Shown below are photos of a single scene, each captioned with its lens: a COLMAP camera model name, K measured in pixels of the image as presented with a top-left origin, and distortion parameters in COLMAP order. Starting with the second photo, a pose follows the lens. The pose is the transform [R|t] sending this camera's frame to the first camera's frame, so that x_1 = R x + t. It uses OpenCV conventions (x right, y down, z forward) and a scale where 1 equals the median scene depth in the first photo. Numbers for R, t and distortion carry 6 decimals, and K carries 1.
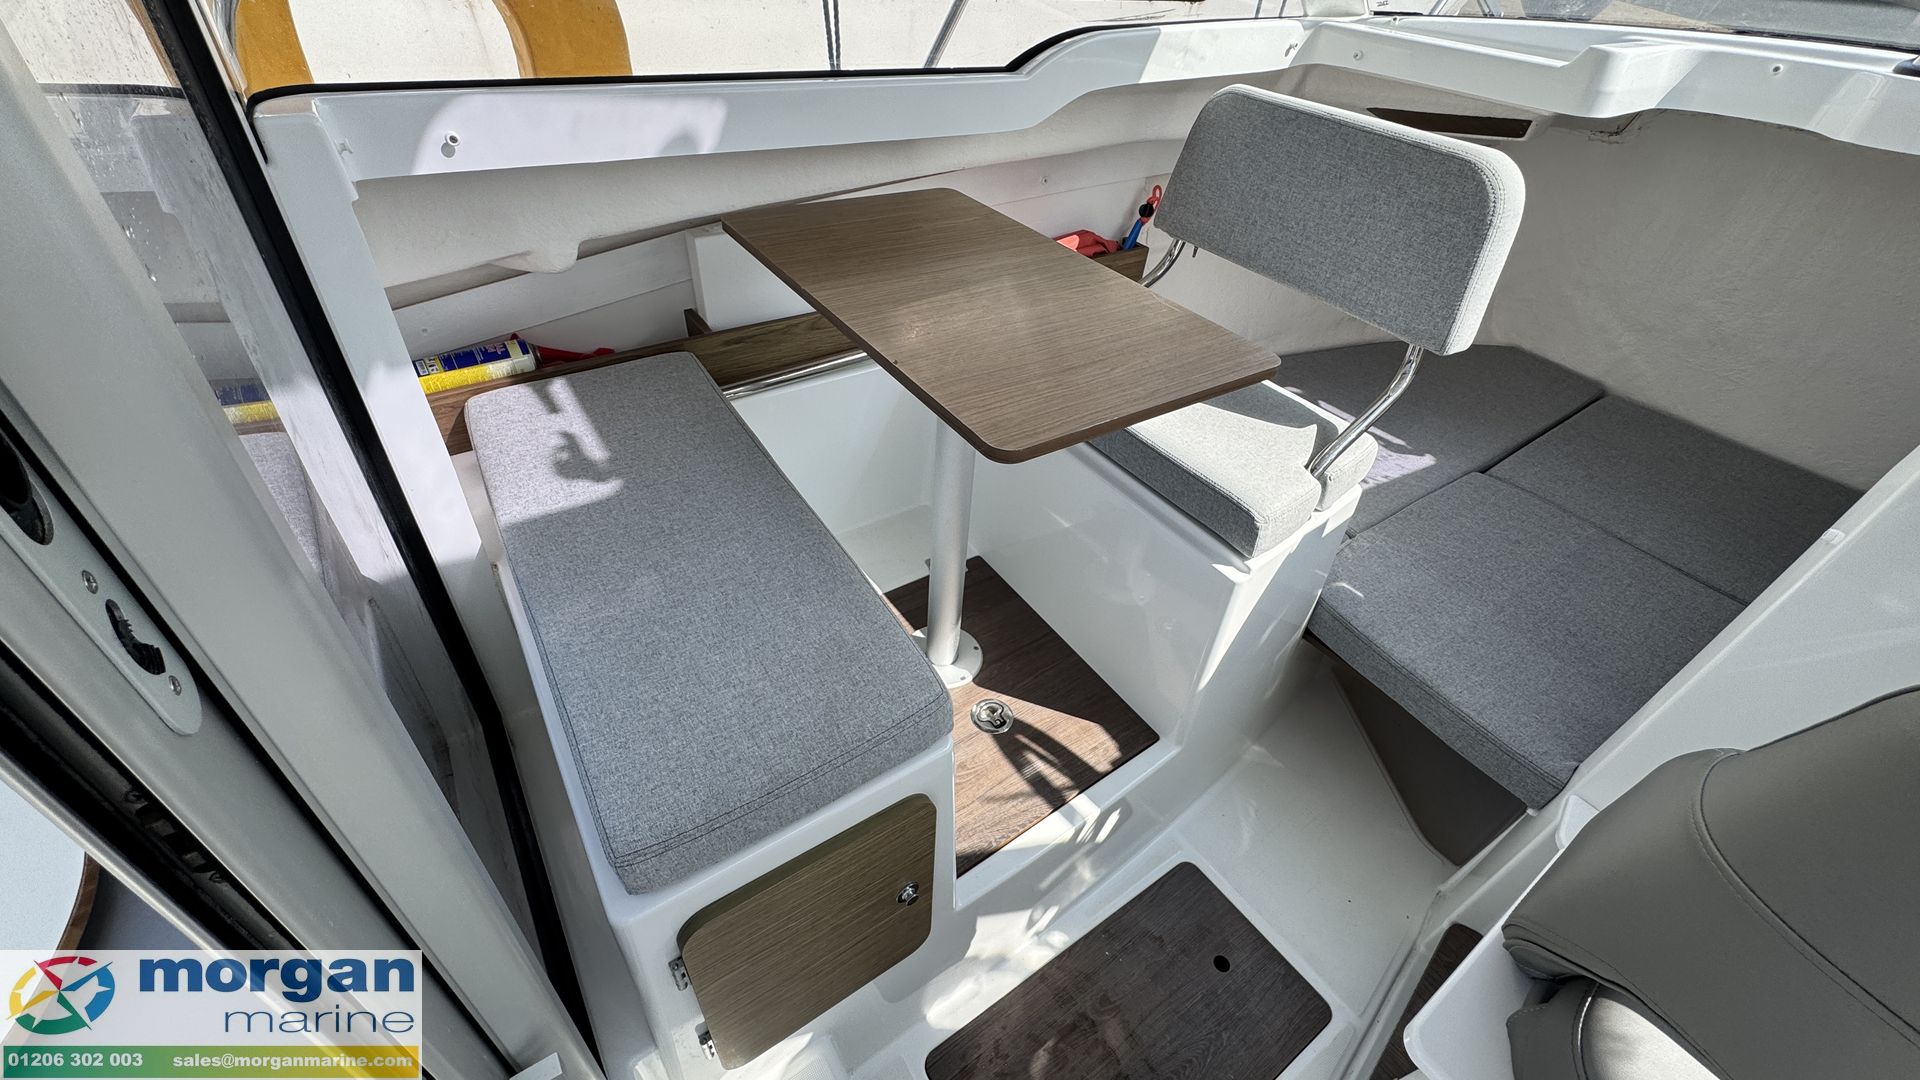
lens RADIAL K [[765.3, 0, 959.7], [0, 765.3, 538.8], [0, 0, 1]] dist [-0.003813, 0.000269]
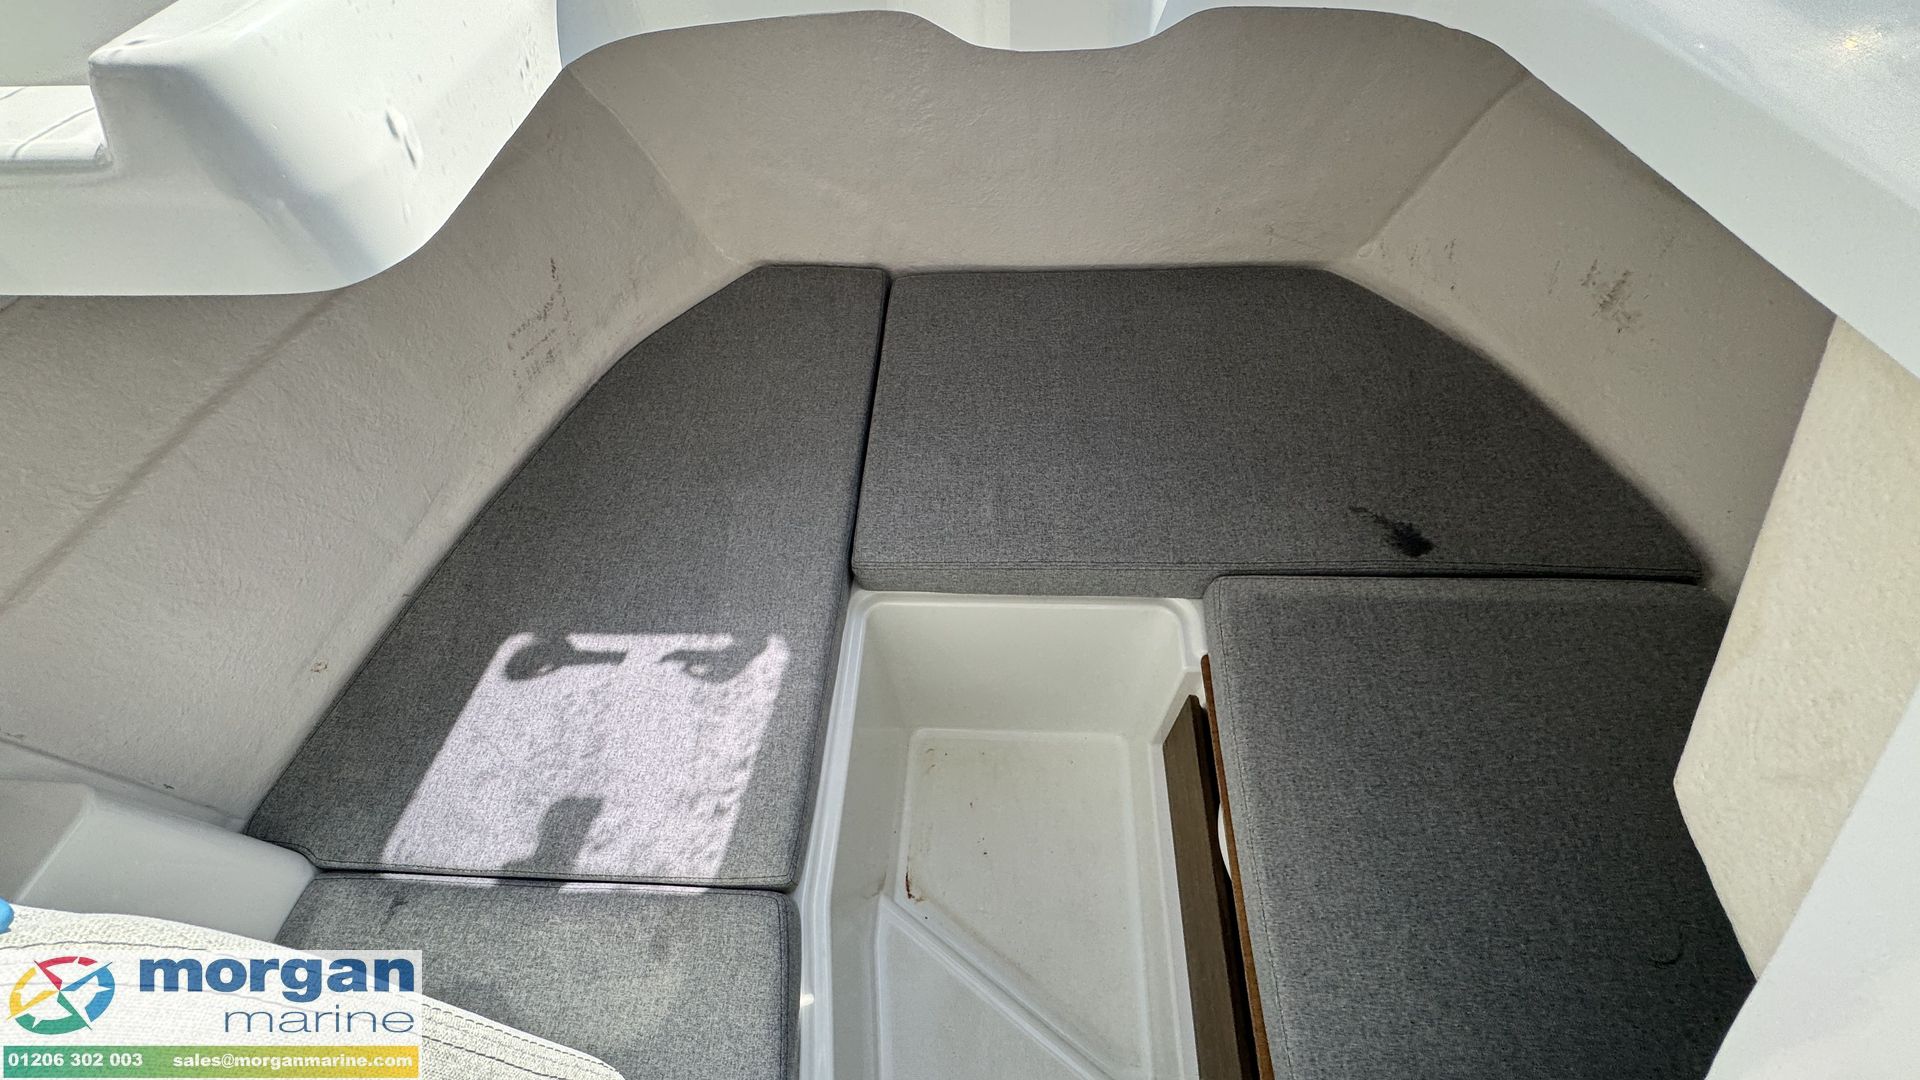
lens RADIAL K [[765.3, 0, 963.0], [0, 765.3, 545.4], [0, 0, 1]] dist [-0.003813, 0.000269]
pose [[0.605724, -0.688244, 0.399274, 0.684771], [0.571525, 0.725468, 0.383478, -0.405224], [-0.553587, -0.004087, 0.832781, 0.565960]]
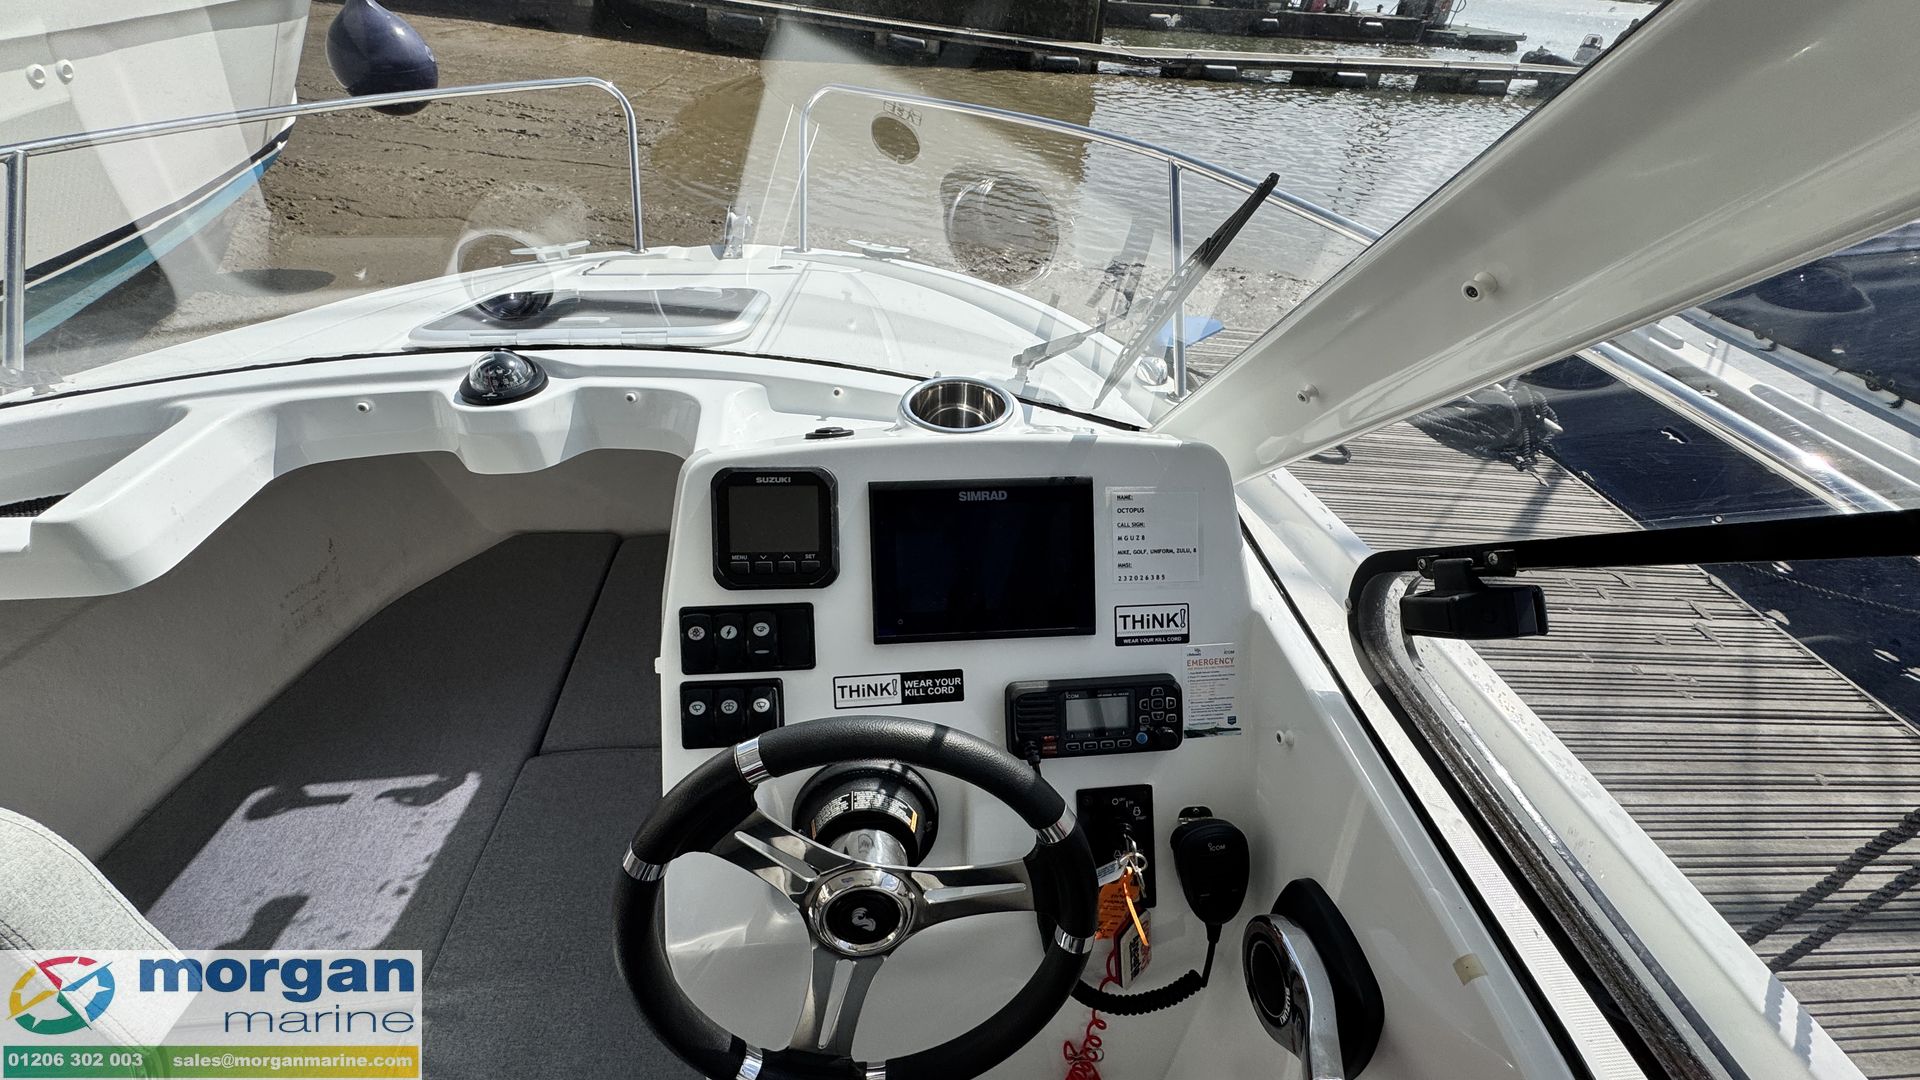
lens RADIAL K [[765.3, 0, 960.9], [0, 765.3, 539.4], [0, 0, 1]] dist [-0.003813, 0.000269]
pose [[0.491049, -0.558526, 0.668520, 0.664428], [0.567270, 0.787422, 0.241187, -0.293764], [-0.661117, 0.260796, 0.703498, 0.026941]]
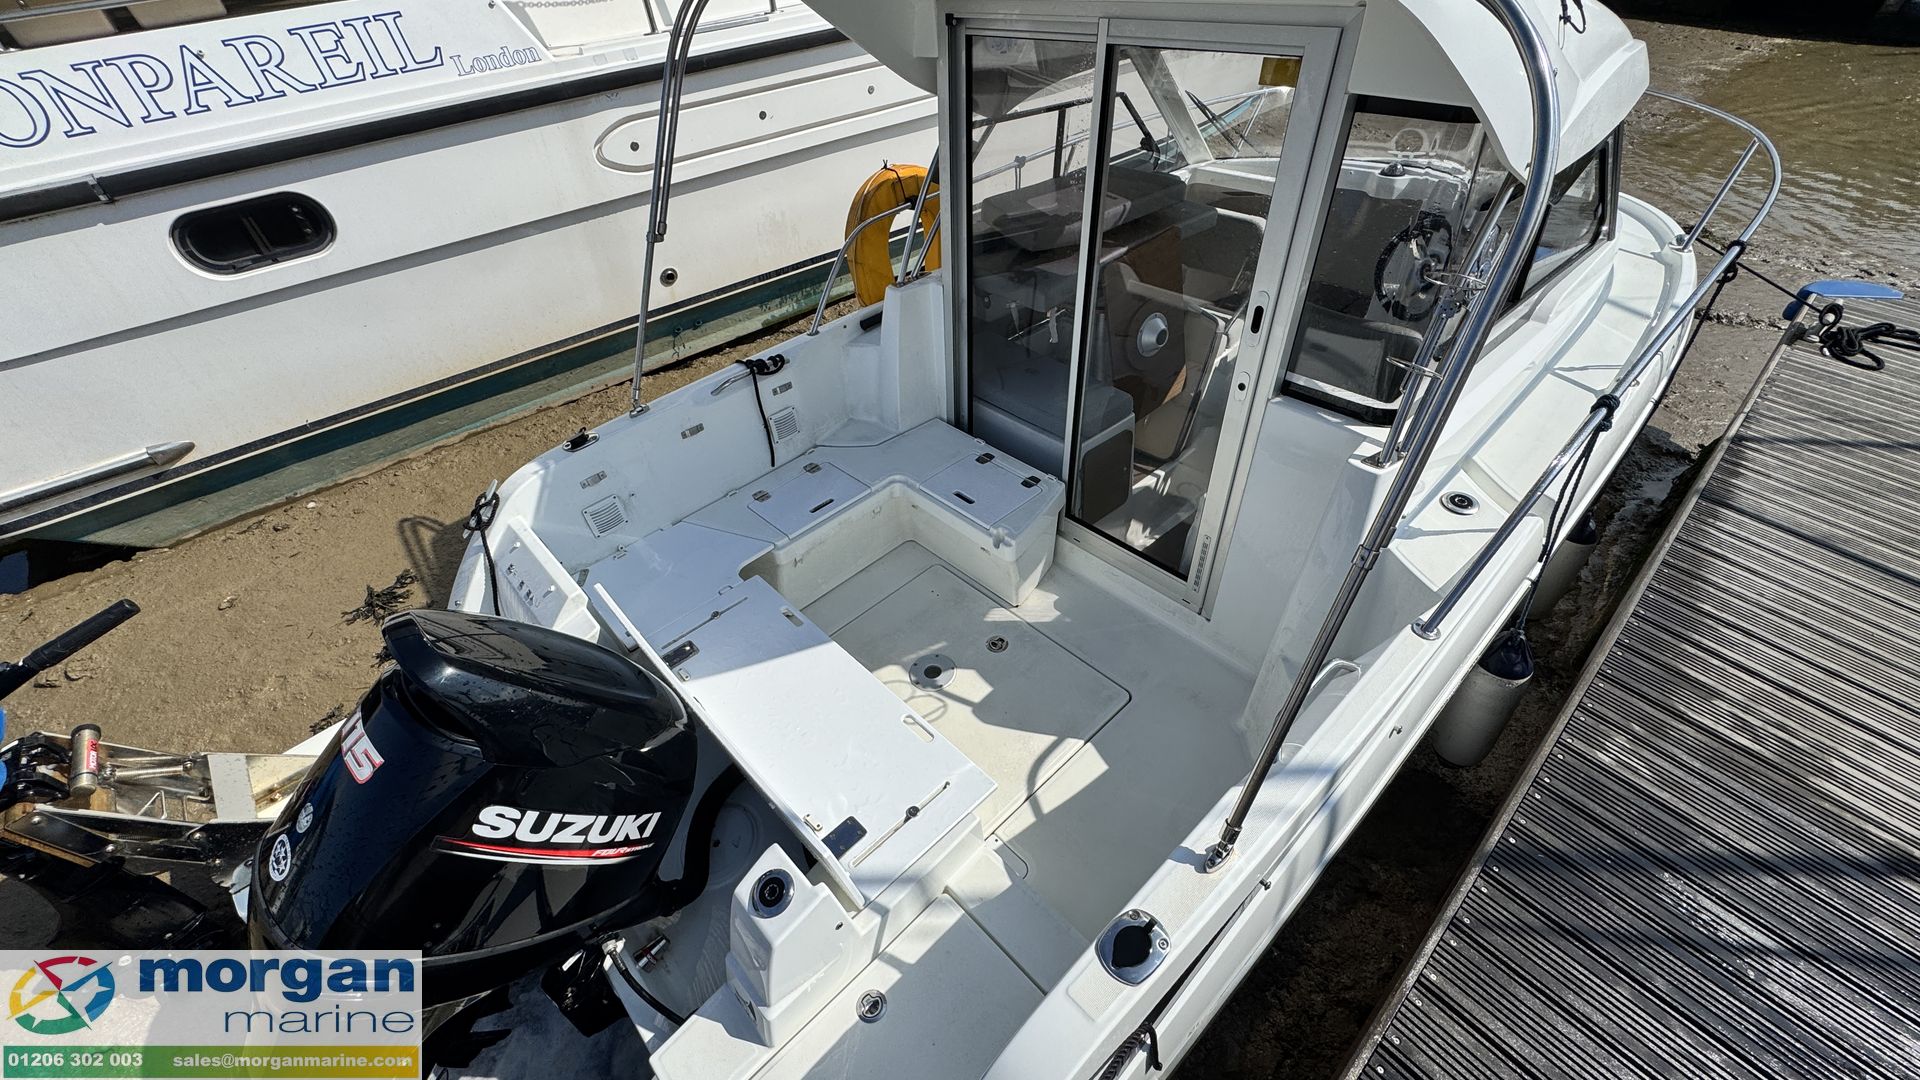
lens RADIAL K [[765.3, 0, 961.6], [0, 765.3, 538.6], [0, 0, 1]] dist [-0.003813, 0.000269]
pose [[0.983178, -0.175258, 0.051439, -0.700439], [0.176538, 0.984060, -0.021461, 0.497684], [-0.046858, 0.030181, 0.998446, -1.598606]]
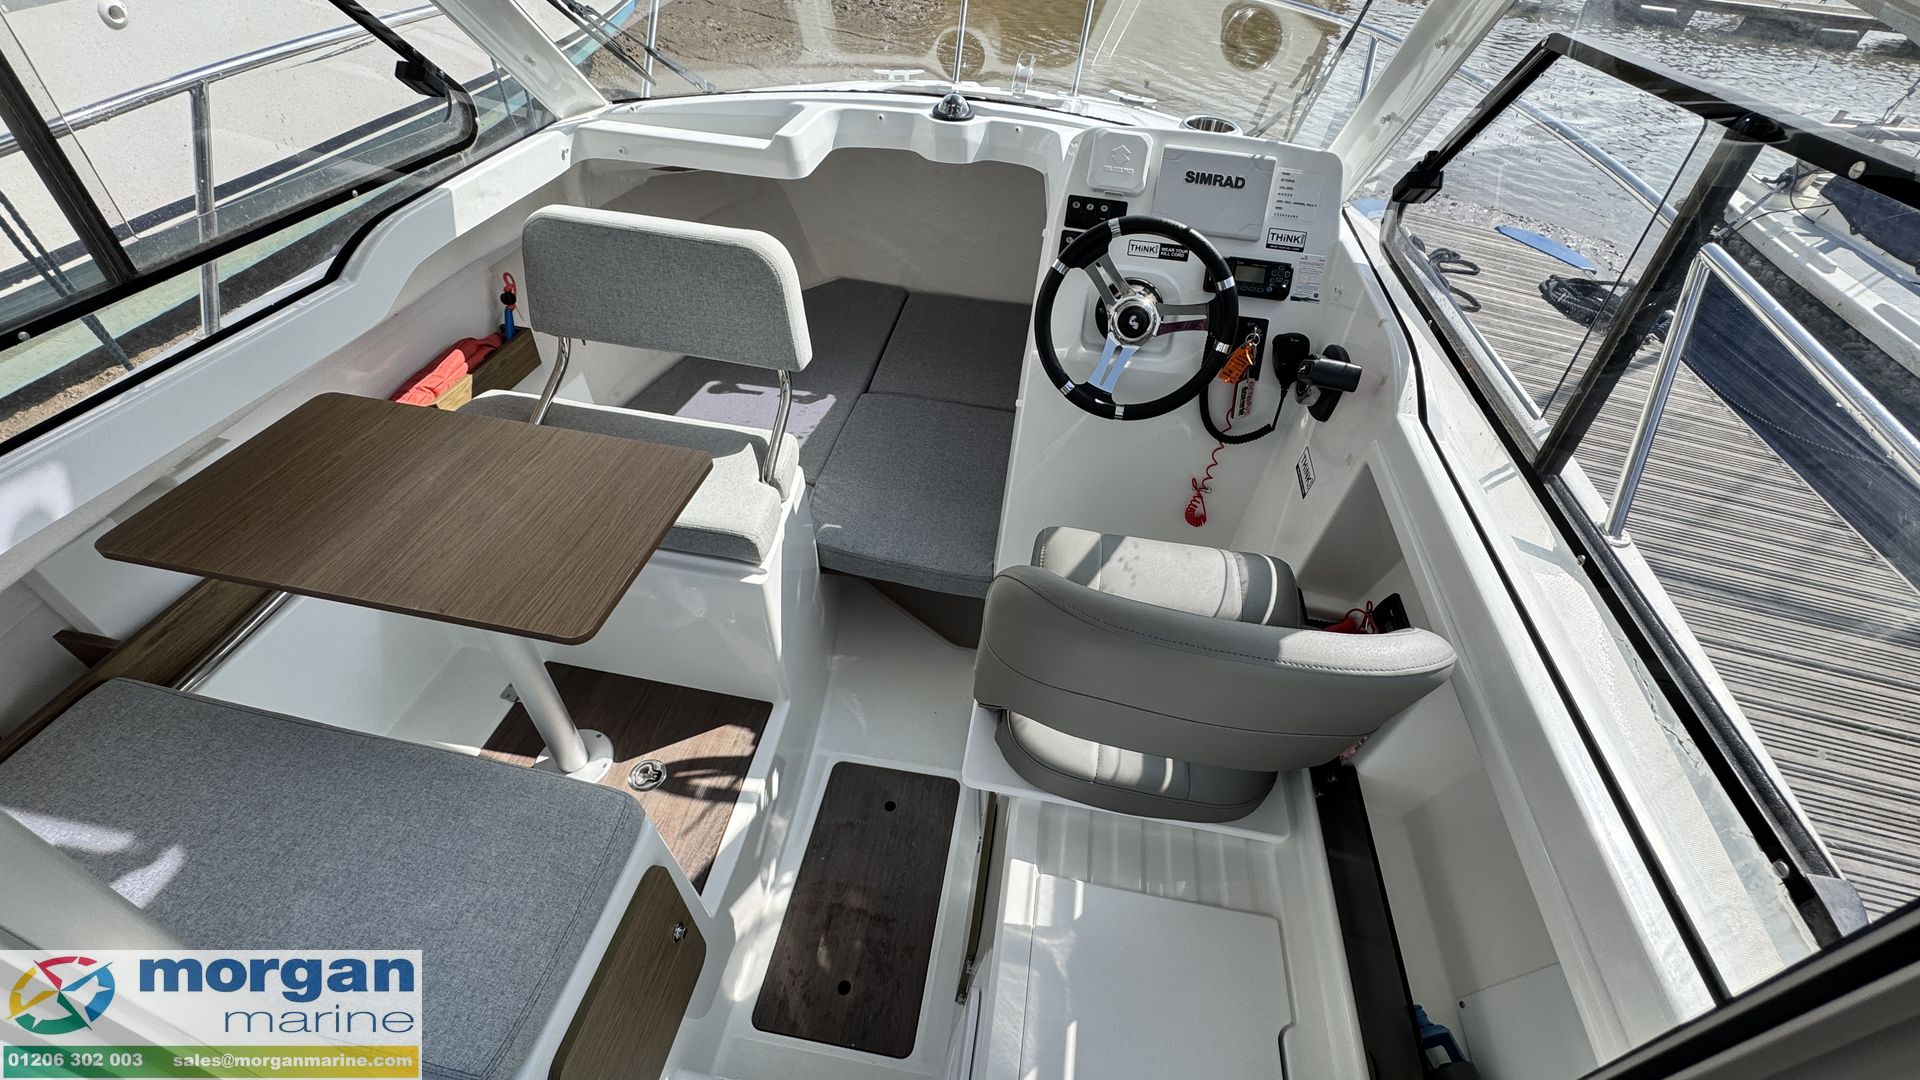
lens RADIAL K [[765.3, 0, 960.7], [0, 765.3, 538.5], [0, 0, 1]] dist [-0.003813, 0.000269]
pose [[0.694365, -0.504093, 0.513564, -0.044884], [0.452464, 0.860768, 0.233139, -0.144293], [-0.559584, 0.070486, 0.825771, -0.282738]]
